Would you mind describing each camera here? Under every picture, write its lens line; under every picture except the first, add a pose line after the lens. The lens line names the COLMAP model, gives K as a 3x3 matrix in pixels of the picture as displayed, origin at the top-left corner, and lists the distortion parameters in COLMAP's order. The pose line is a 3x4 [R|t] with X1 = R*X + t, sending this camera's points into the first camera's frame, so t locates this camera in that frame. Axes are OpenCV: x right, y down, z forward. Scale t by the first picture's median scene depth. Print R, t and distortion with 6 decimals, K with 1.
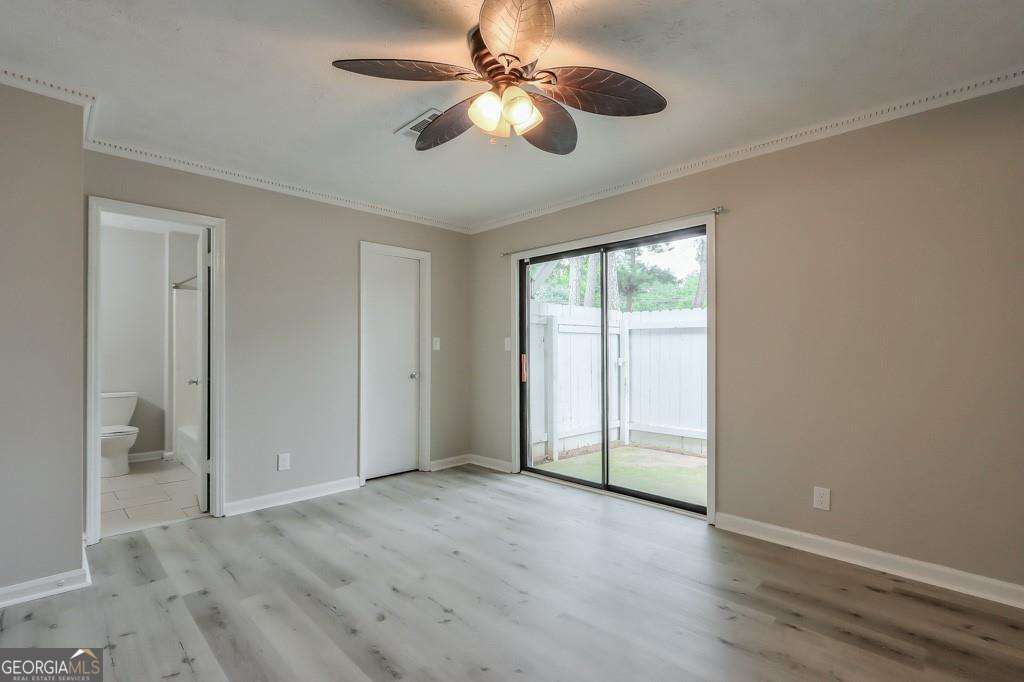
lens RADIAL K [[473.0, 0, 508.1], [0, 473.0, 344.7], [0, 0, 1]] dist [-0.001991, -0.000717]
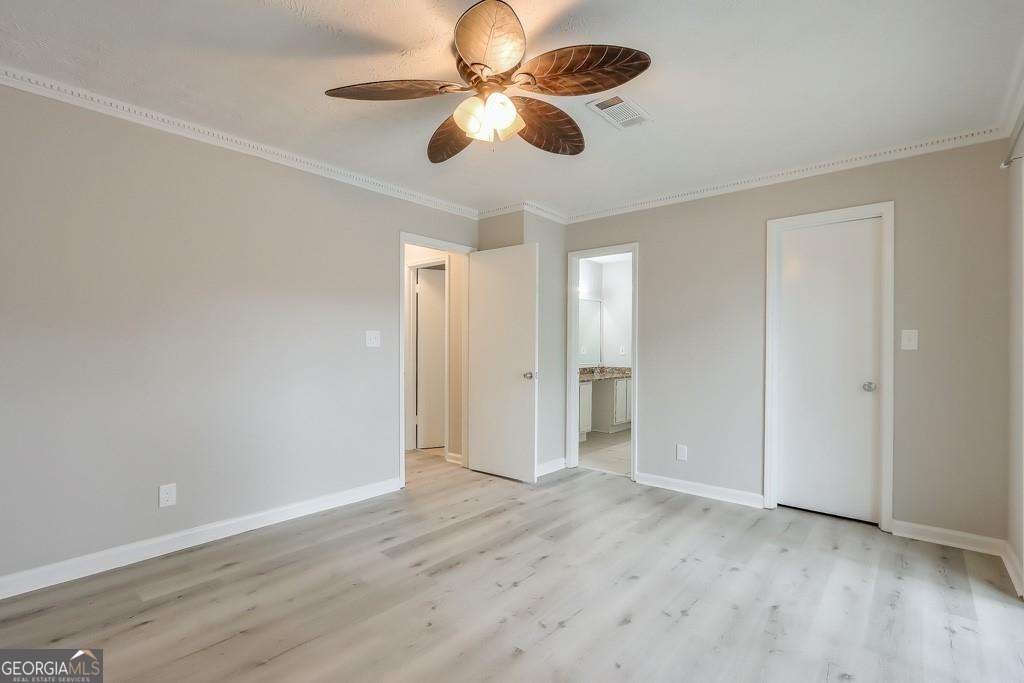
lens RADIAL K [[473.0, 0, 507.3], [0, 473.0, 346.0], [0, 0, 1]] dist [-0.001991, -0.000717]
pose [[0.075823, -0.001988, -0.997119, 0.594135], [0.005117, 0.999986, -0.001605, 0.006153], [0.997108, -0.004981, 0.075832, 0.552005]]
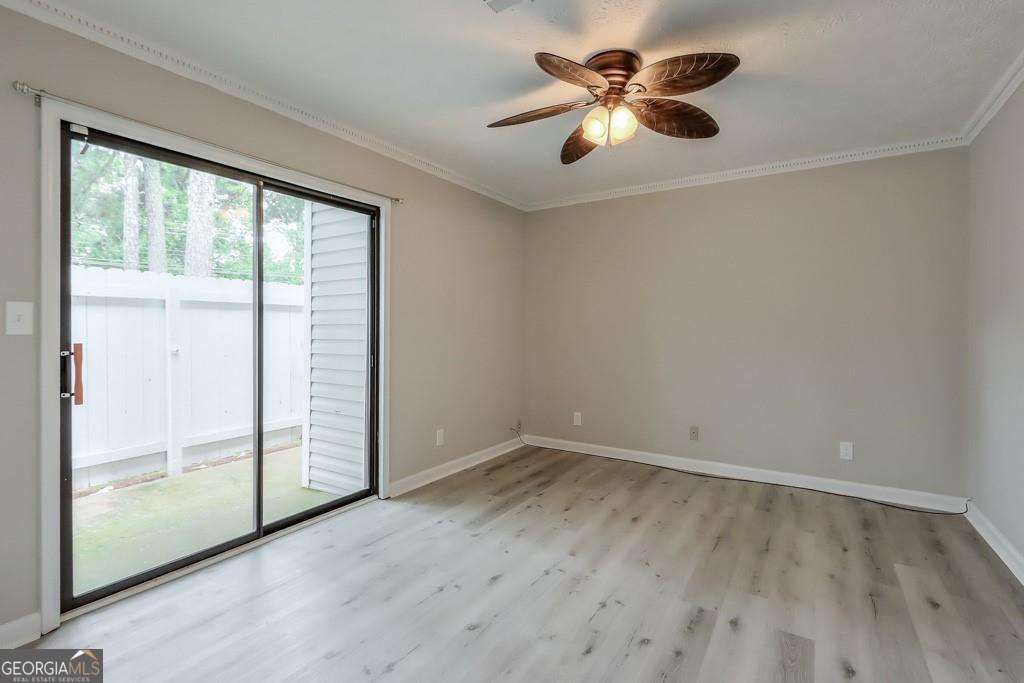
lens RADIAL K [[473.0, 0, 514.7], [0, 473.0, 335.7], [0, 0, 1]] dist [-0.001991, -0.000717]
pose [[-0.226156, -0.014103, 0.973989, -0.661531], [-0.012884, 0.999851, 0.011486, -0.020554], [-0.974006, -0.009951, -0.226304, 0.874363]]
